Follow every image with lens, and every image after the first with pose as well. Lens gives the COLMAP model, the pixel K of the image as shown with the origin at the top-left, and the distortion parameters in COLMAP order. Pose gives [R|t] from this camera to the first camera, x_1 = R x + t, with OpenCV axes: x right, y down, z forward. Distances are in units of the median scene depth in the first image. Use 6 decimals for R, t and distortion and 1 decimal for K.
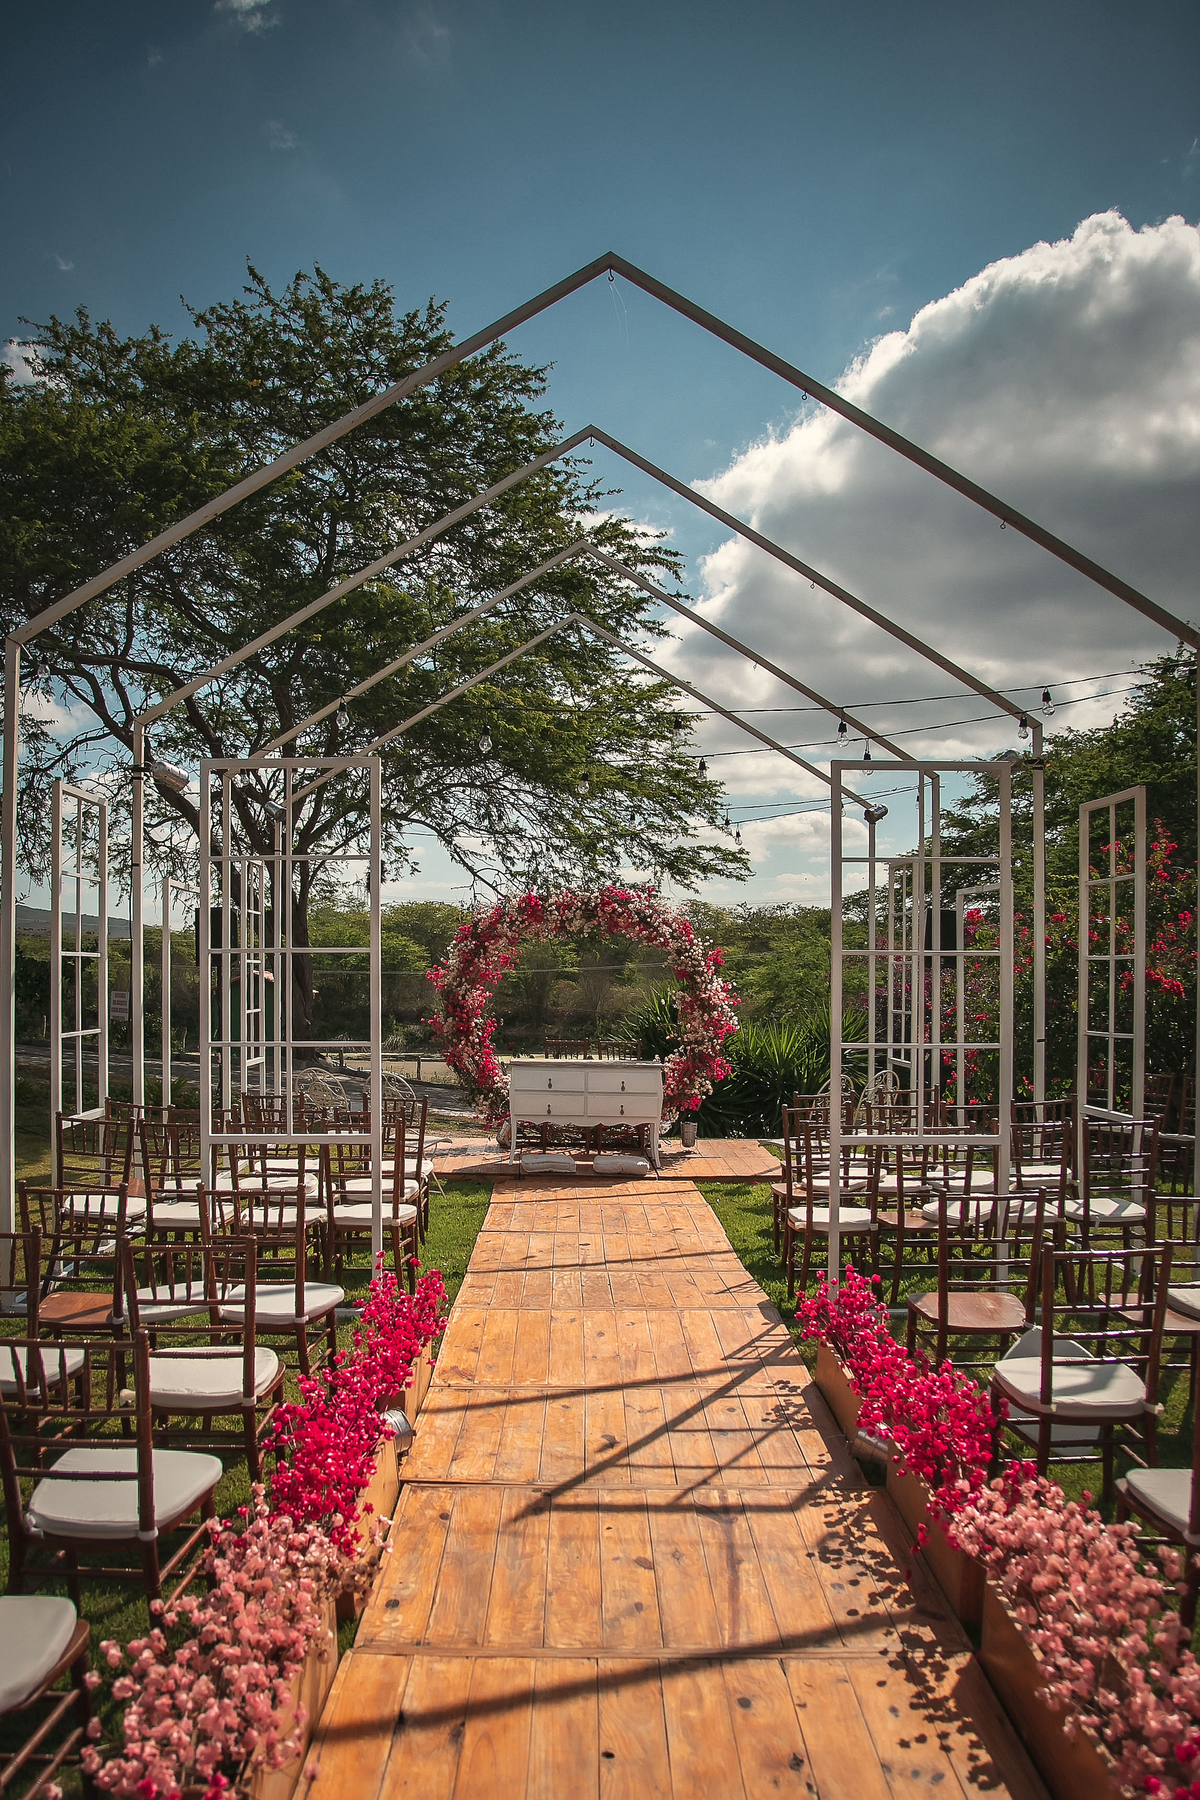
lens RADIAL K [[1385.9, 0, 596.8], [0, 1385.9, 907.7], [0, 0, 1]] dist [-0.001993, 0.000363]
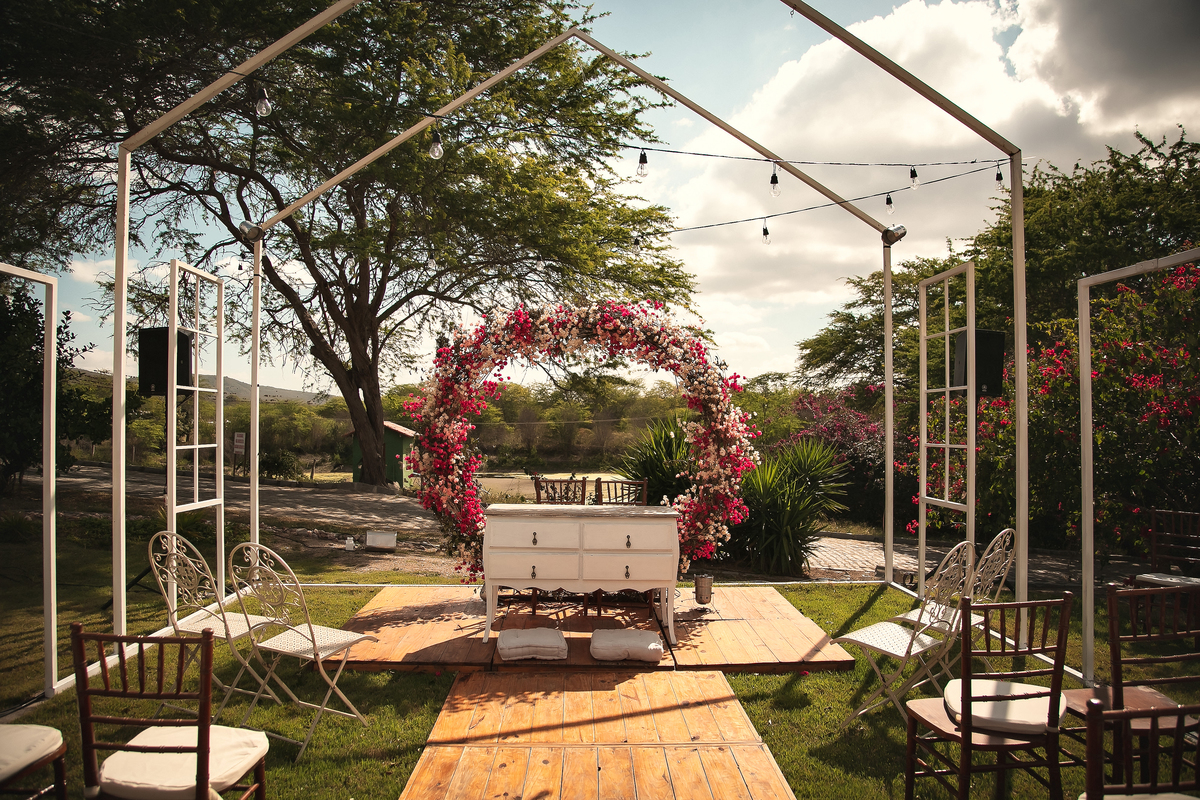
lens RADIAL K [[818.4, 0, 602.0], [0, 818.4, 390.3], [0, 0, 1]] dist [-0.071987, -0.000517]
pose [[0.999991, -0.003659, -0.002293, 0.002681], [0.003671, 0.999978, 0.005455, 0.020280], [0.002273, -0.005464, 0.999982, 0.266275]]
